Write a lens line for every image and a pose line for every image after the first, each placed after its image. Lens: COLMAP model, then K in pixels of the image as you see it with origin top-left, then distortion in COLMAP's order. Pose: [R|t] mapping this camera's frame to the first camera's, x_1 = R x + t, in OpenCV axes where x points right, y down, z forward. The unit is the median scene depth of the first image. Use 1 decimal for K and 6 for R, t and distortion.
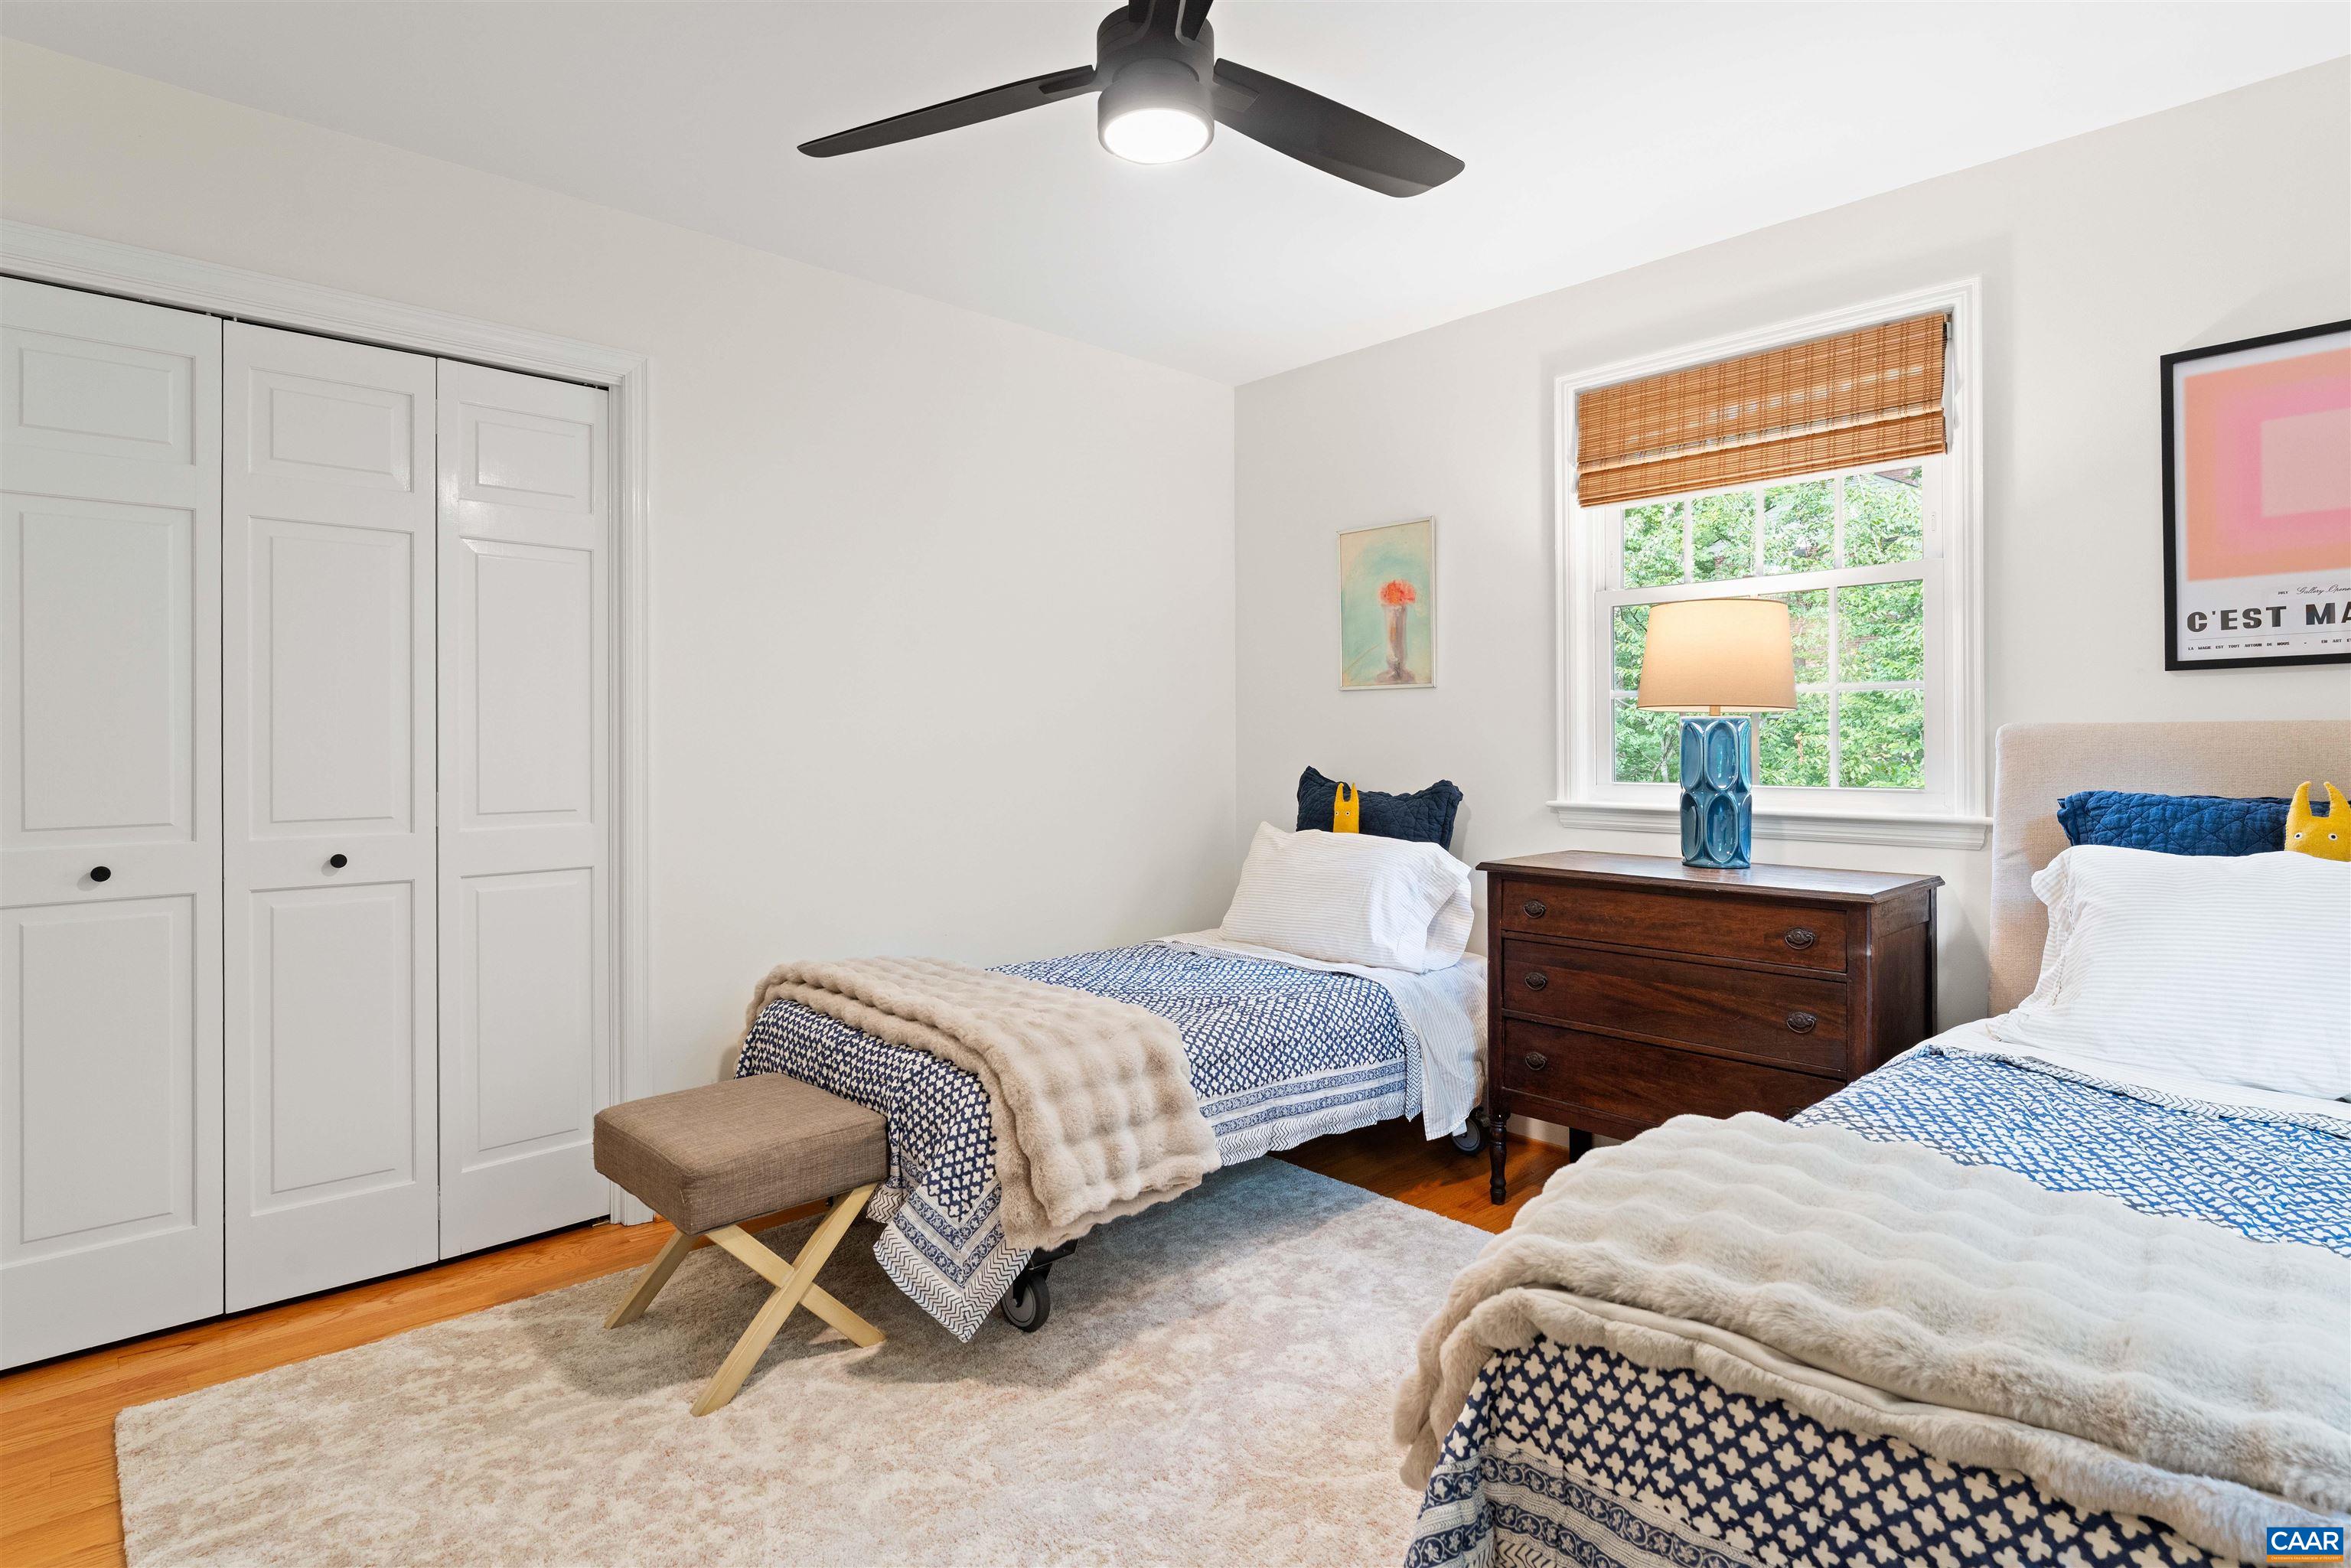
lens RADIAL K [[1226.4, 0, 1173.3], [0, 1226.4, 739.6], [0, 0, 1]] dist [0.000165, 0.000015]
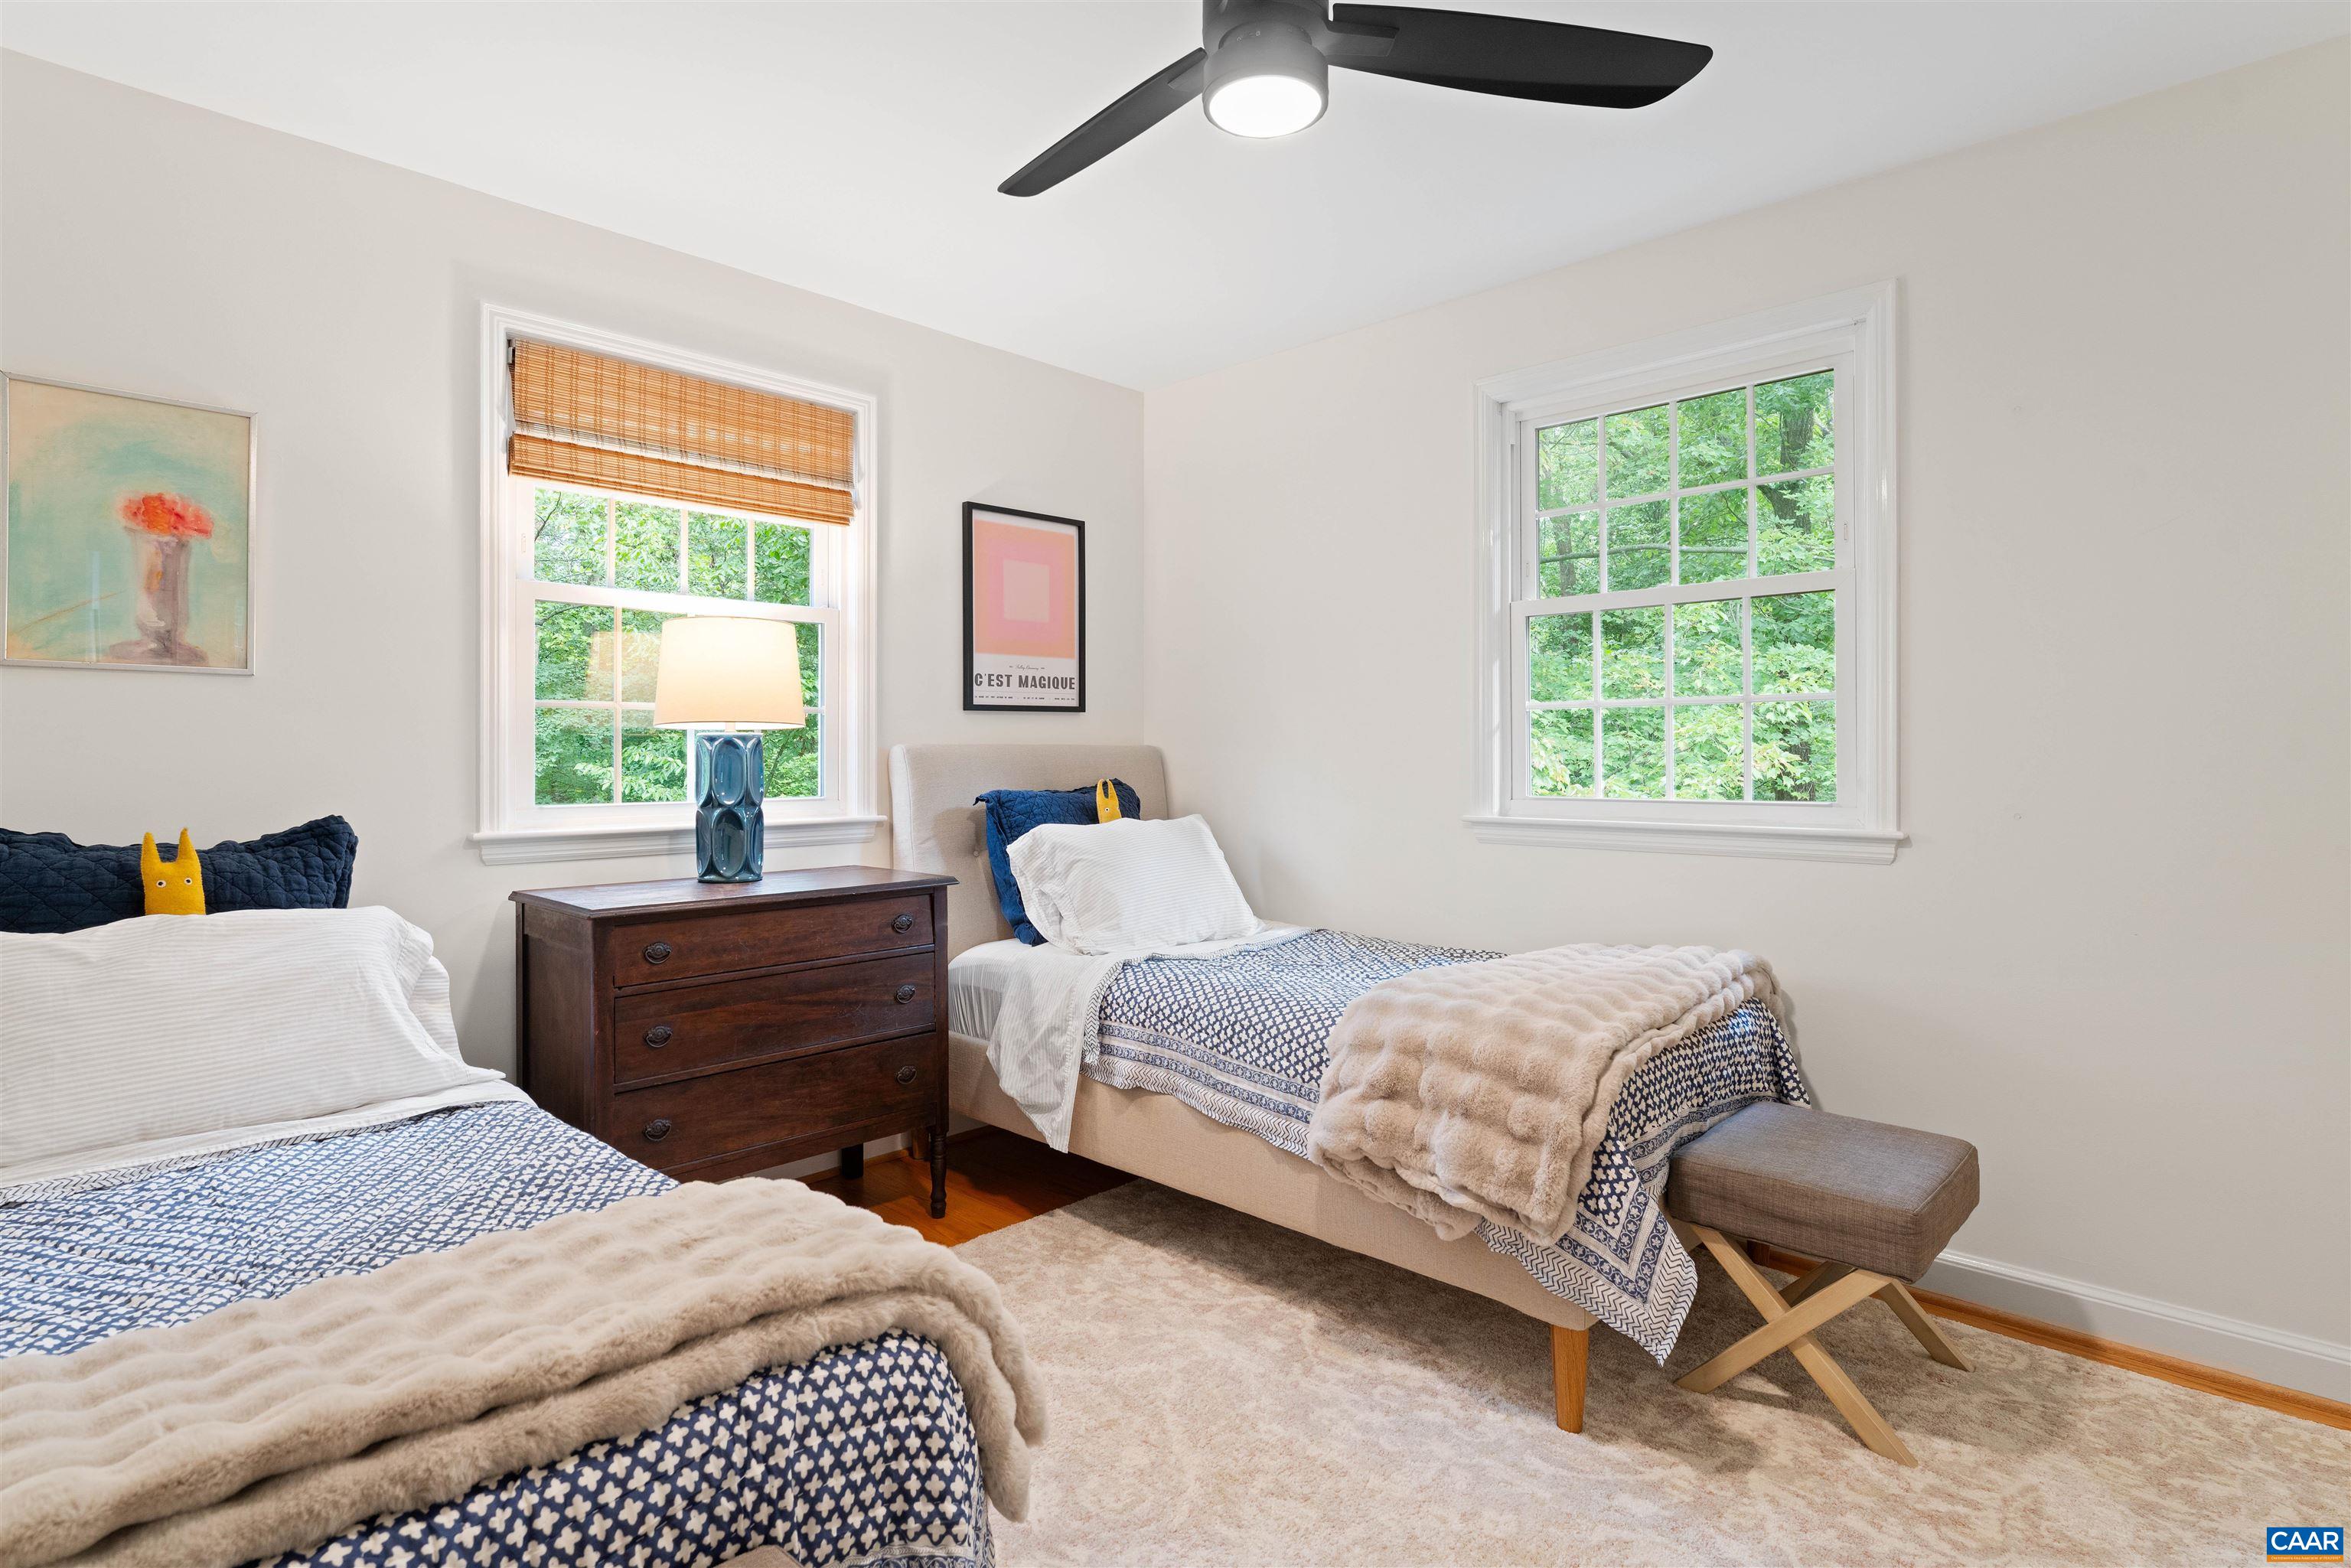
lens RADIAL K [[1199.6, 0, 1177.8], [0, 1199.6, 757.4], [0, 0, 1]] dist [-0.001611, -0.000717]
pose [[-0.060841, -0.002336, 0.998145, -0.576799], [-0.000220, 0.999997, 0.002327, -0.001120], [-0.998147, -0.000078, -0.060841, 0.699576]]
